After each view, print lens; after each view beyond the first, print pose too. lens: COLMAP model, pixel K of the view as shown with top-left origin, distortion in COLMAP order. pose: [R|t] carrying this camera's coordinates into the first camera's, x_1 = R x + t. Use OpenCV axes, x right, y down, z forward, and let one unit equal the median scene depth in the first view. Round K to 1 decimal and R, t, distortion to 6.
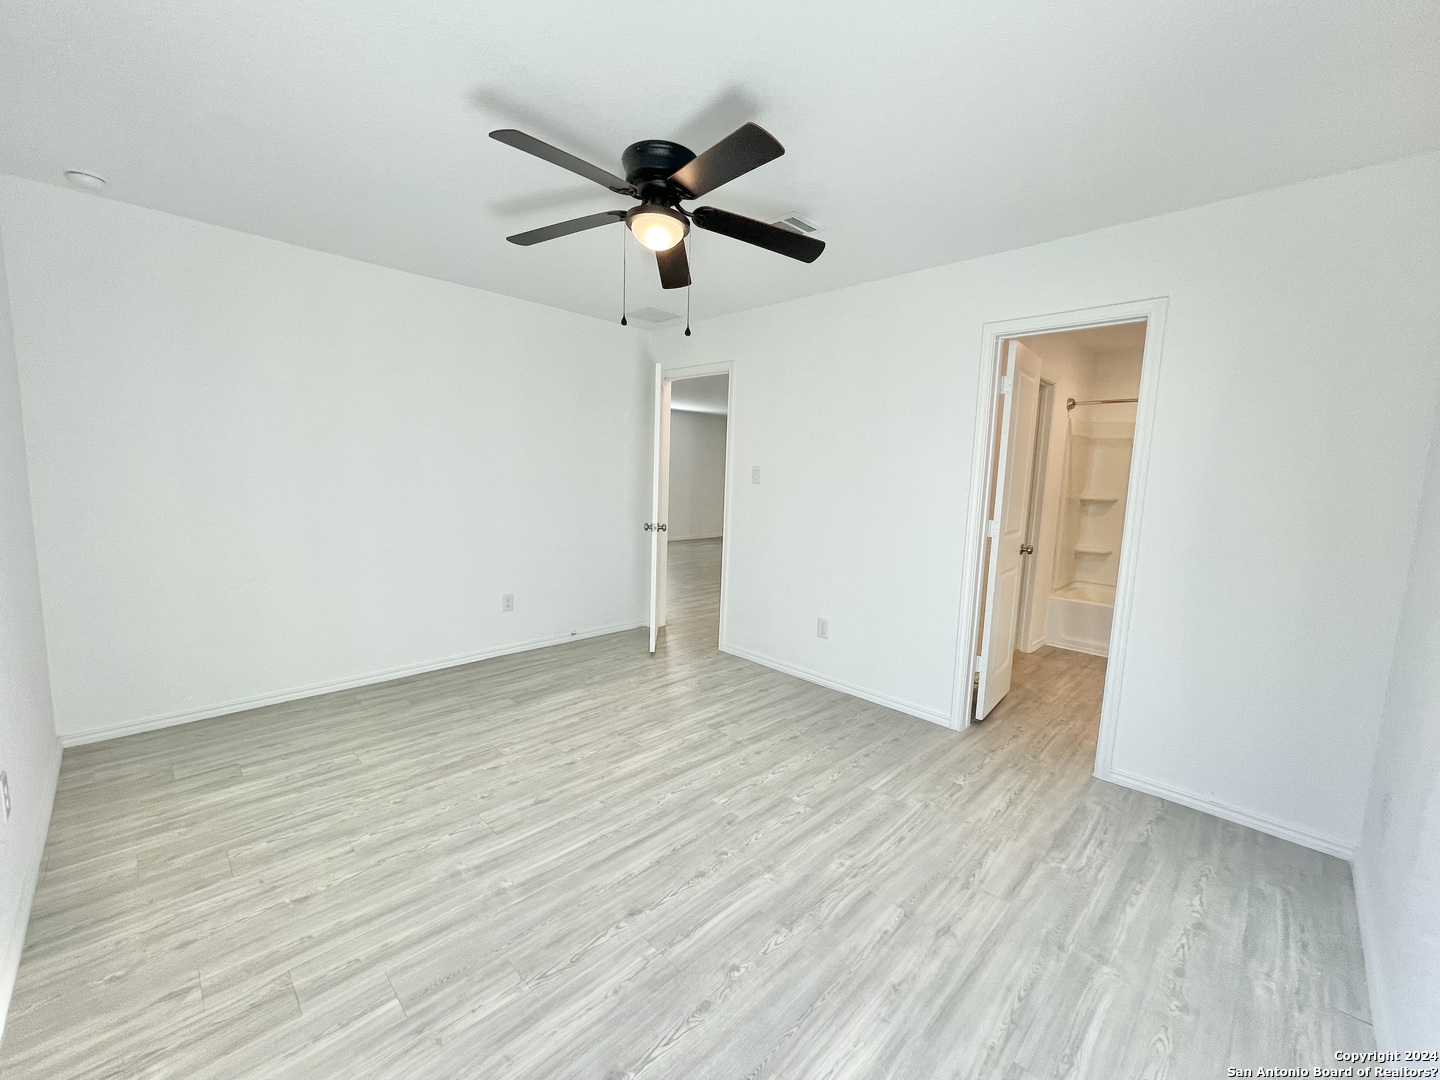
lens RADIAL K [[583.4, 0, 717.6], [0, 583.4, 539.9], [0, 0, 1]] dist [-0.000974, -0.000461]
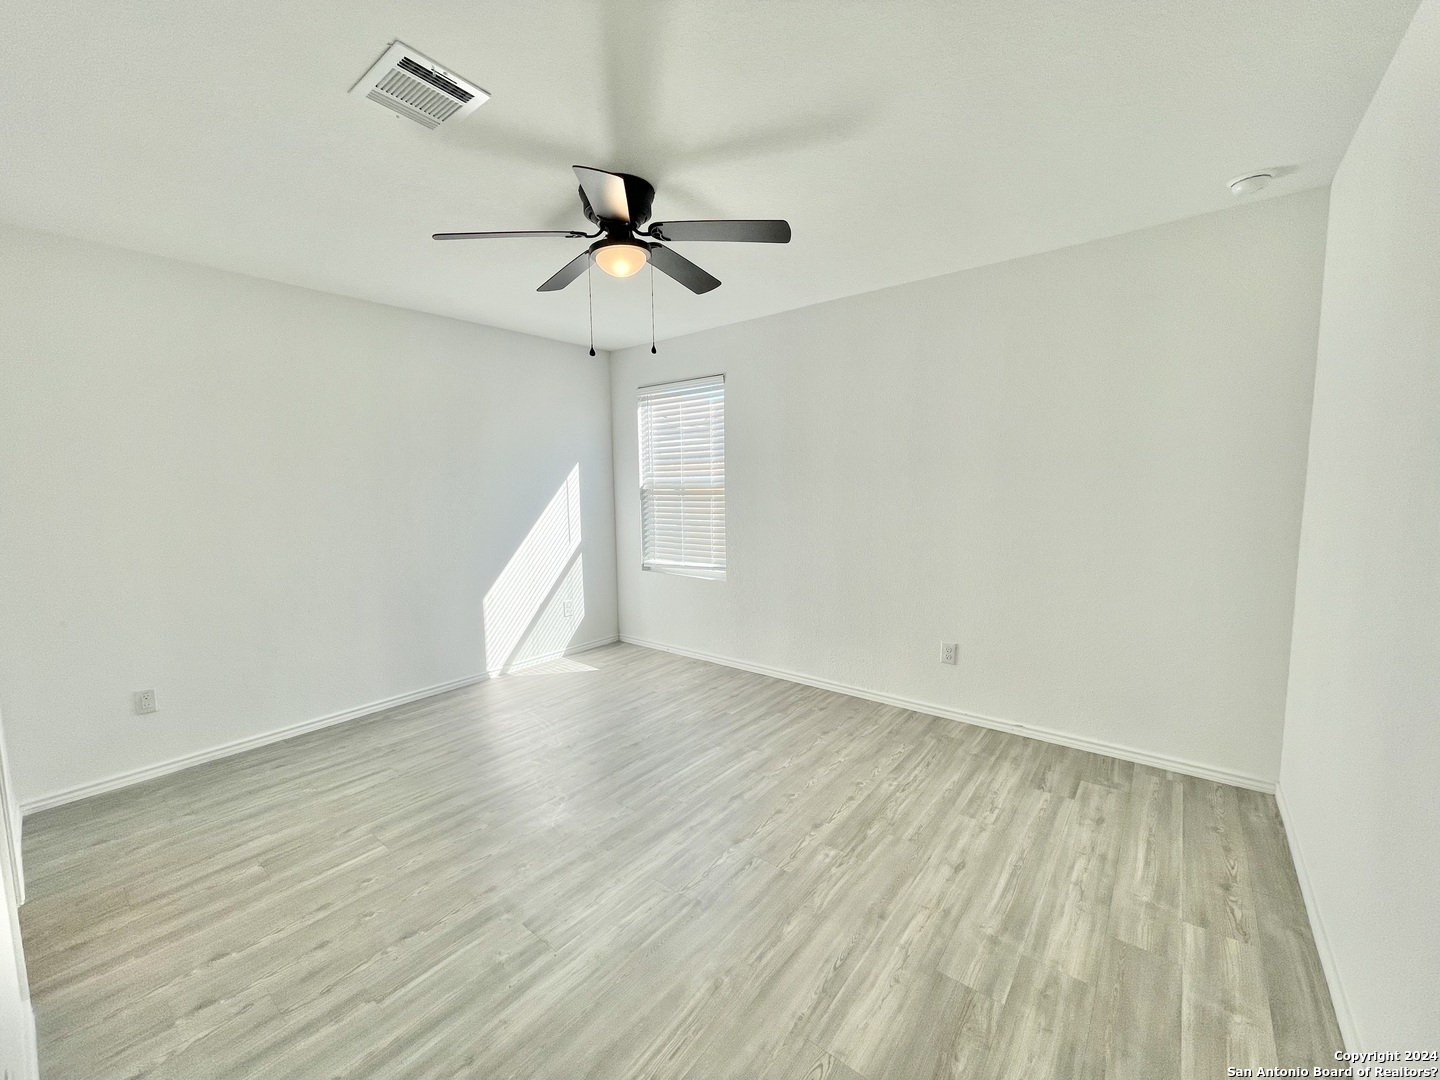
lens RADIAL K [[583.4, 0, 718.5], [0, 583.4, 540.3], [0, 0, 1]] dist [-0.000974, -0.000461]
pose [[-0.994259, -0.001207, -0.106992, -0.138711], [-0.024013, 0.976946, 0.212131, -0.218957], [0.104269, 0.213482, -0.971367, 1.756593]]
